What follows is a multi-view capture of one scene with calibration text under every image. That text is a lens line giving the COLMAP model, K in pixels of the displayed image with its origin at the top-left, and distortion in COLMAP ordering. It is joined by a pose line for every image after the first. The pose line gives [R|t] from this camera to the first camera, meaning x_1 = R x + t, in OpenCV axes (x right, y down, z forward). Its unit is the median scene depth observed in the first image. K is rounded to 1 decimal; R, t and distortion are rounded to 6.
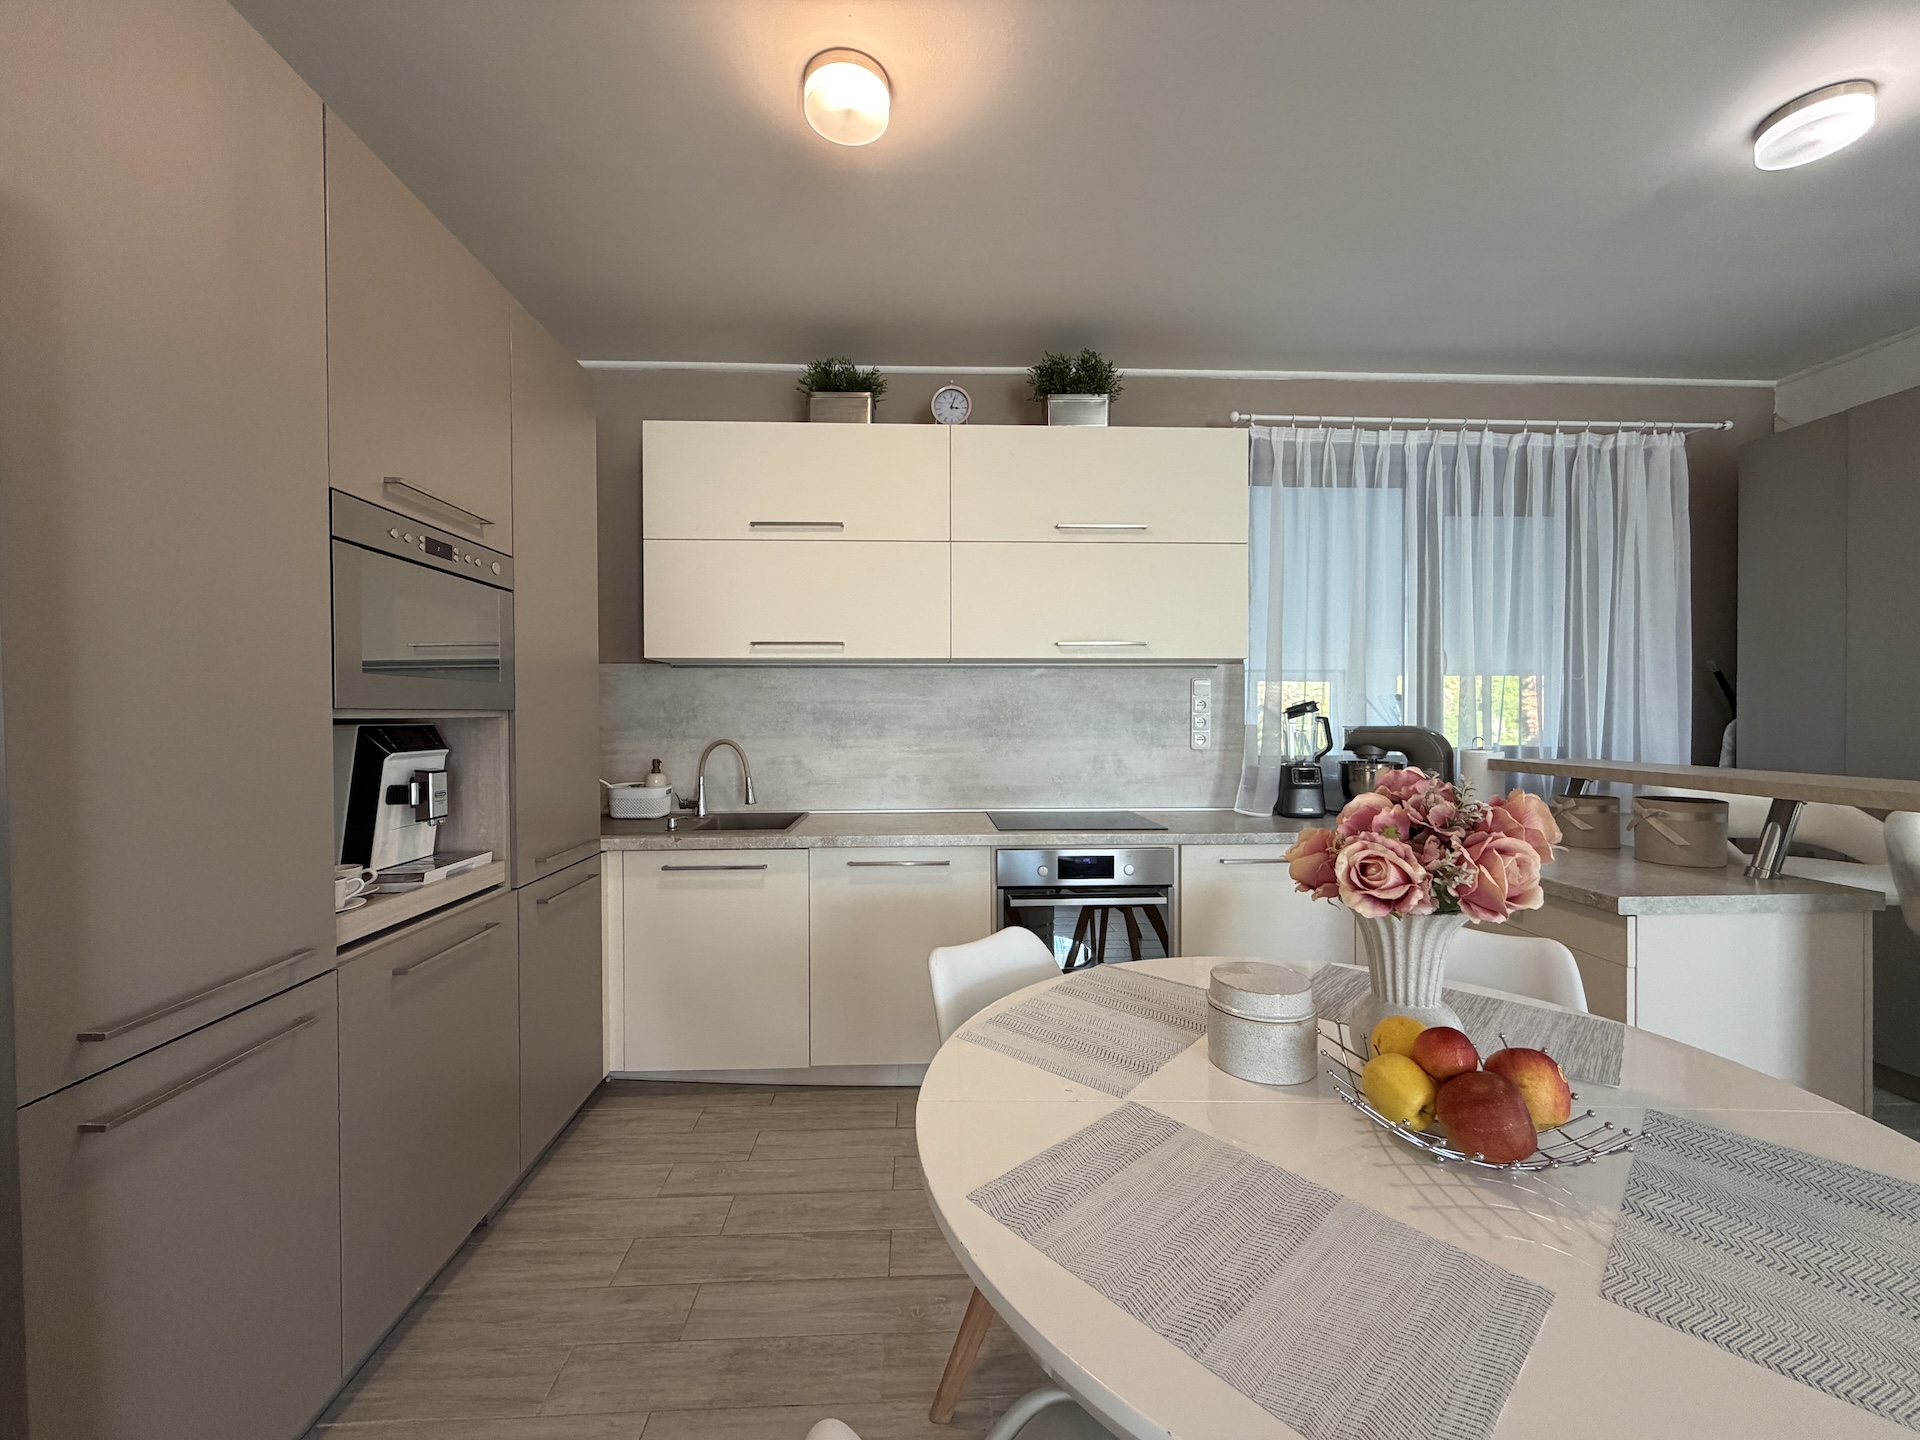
lens RADIAL K [[764.7, 0, 959.7], [0, 764.7, 724.3], [0, 0, 1]] dist [-0.001564, 0.000079]
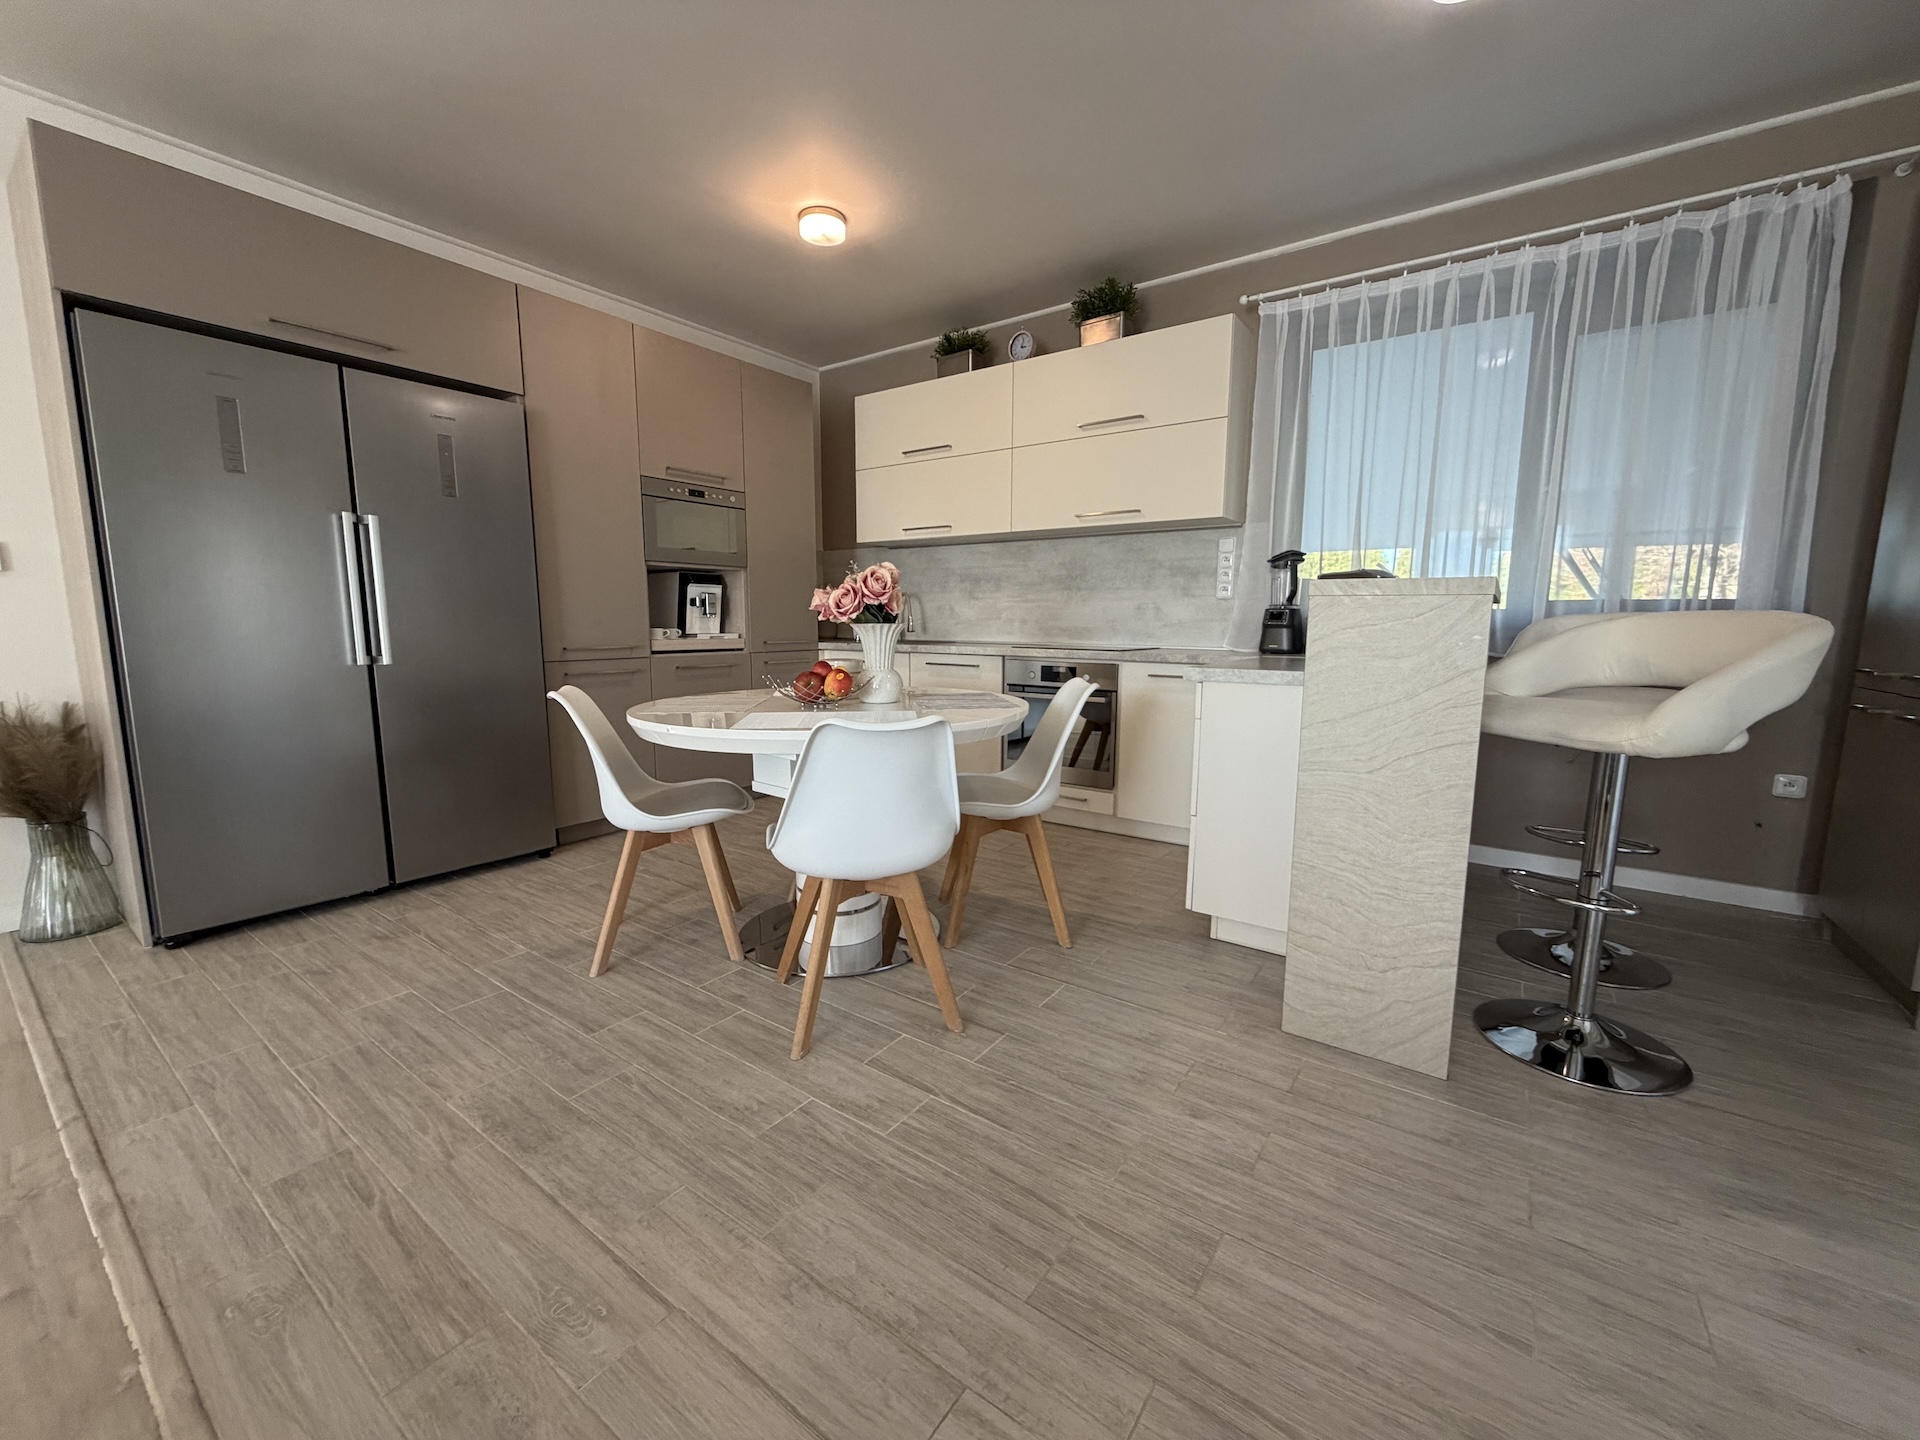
lens RADIAL K [[764.7, 0, 951.7], [0, 764.7, 720.9], [0, 0, 1]] dist [-0.001564, 0.000079]
pose [[0.783591, 0.090215, -0.614692, 0.764463], [-0.015134, 0.991879, 0.126280, 0.081264], [0.621092, -0.089649, 0.778593, -0.209728]]
